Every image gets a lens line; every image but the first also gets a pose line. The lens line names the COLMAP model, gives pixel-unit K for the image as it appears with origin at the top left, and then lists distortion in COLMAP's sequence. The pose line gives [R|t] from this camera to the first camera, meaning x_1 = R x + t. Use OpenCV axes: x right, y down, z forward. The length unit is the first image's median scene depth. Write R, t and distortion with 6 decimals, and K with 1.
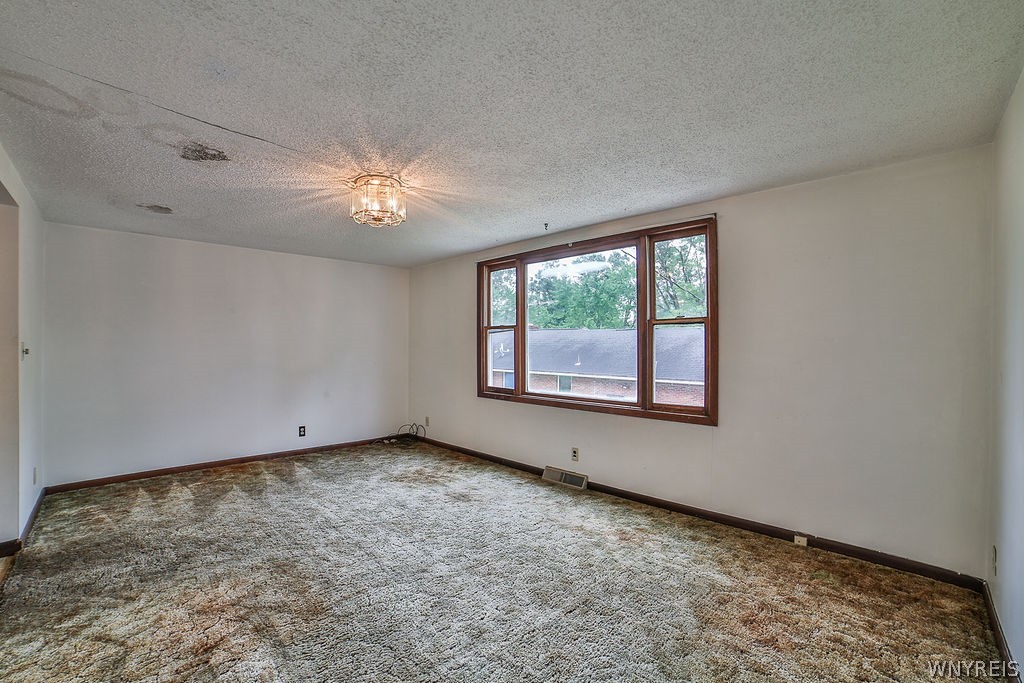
lens RADIAL K [[439.2, 0, 512.0], [0, 439.2, 341.5], [0, 0, 1]] dist [-0.107858, 0.039176]
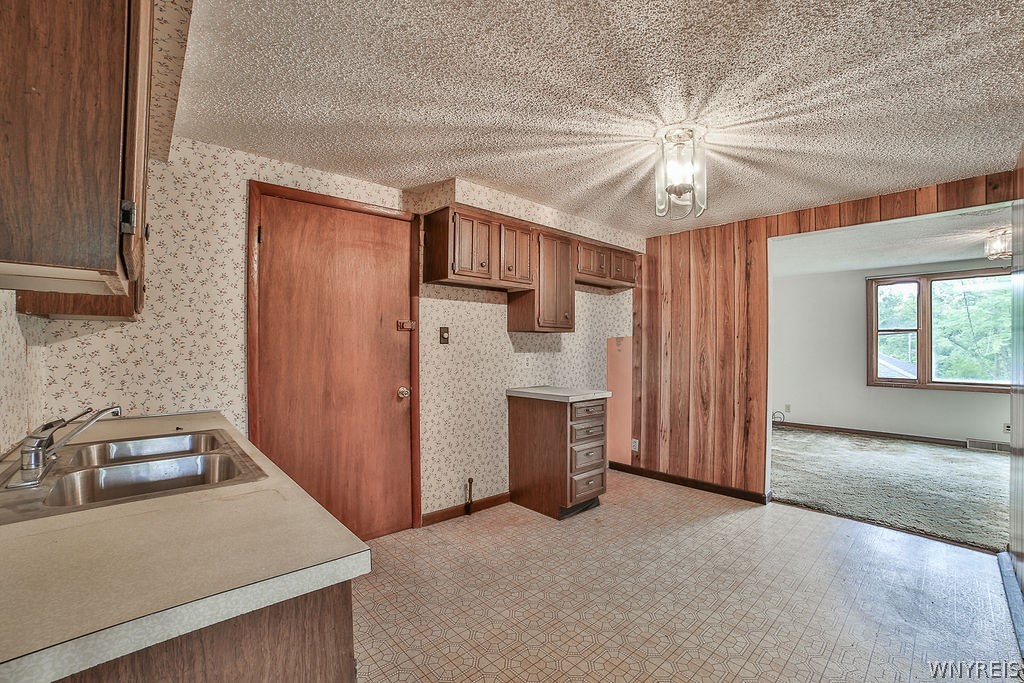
lens RADIAL K [[439.2, 0, 512.0], [0, 439.2, 341.5], [0, 0, 1]] dist [-0.107858, 0.039176]
pose [[0.998837, 0.000204, -0.048214, -1.268382], [-0.000046, 0.999995, 0.003260, -0.004781], [0.048214, -0.003254, 0.998832, -0.263091]]
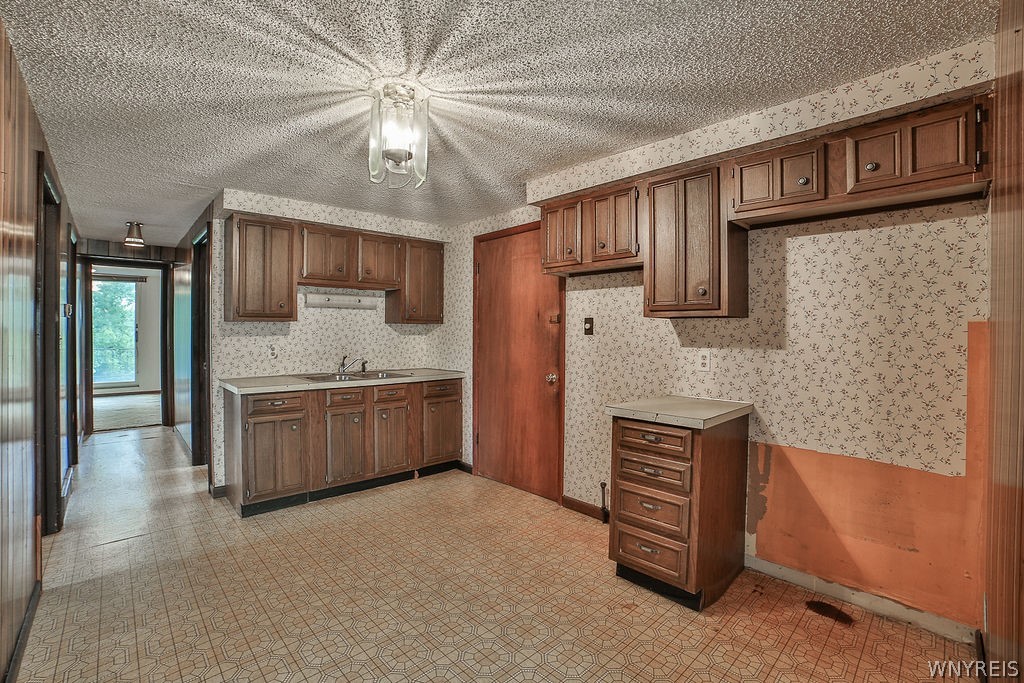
lens RADIAL K [[451.6, 0, 512.0], [0, 451.6, 341.5], [0, 0, 1]] dist [-0.074935, -0.000028]
pose [[-0.019785, 0.008209, -0.999771, -0.619789], [0.000678, 0.999966, 0.008198, 0.007384], [0.999804, -0.000515, -0.019789, 0.408157]]
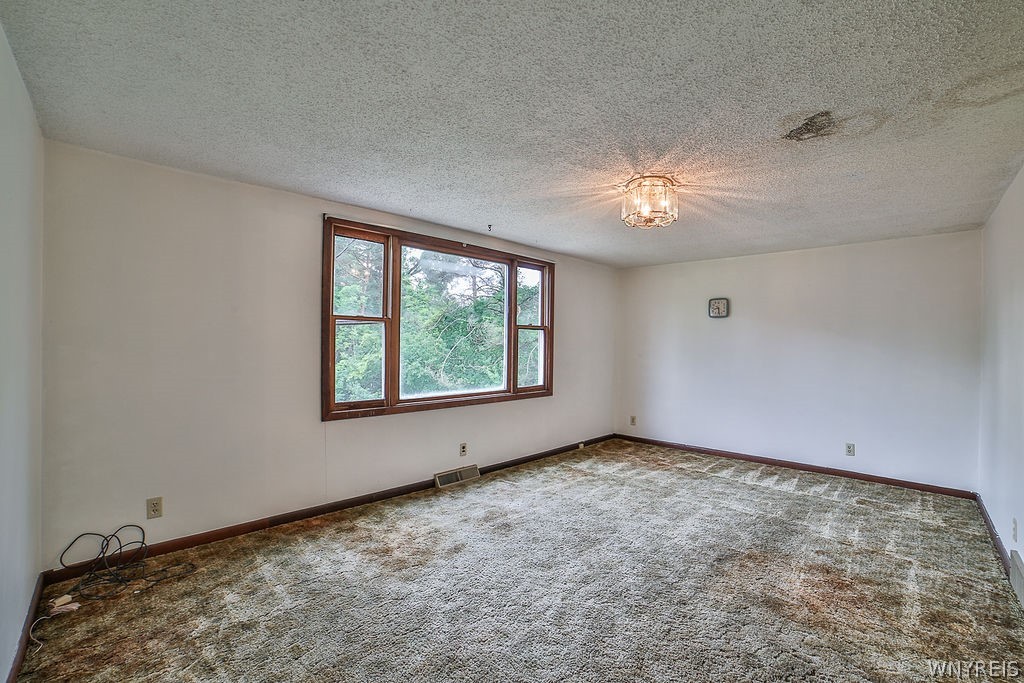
lens RADIAL K [[439.2, 0, 512.0], [0, 439.2, 341.5], [0, 0, 1]] dist [-0.107858, 0.039176]
pose [[-0.004189, 0.000398, 0.999991, -0.888441], [-0.021708, 0.999764, -0.000489, 0.001213], [-0.999756, -0.021710, -0.004179, 0.894329]]
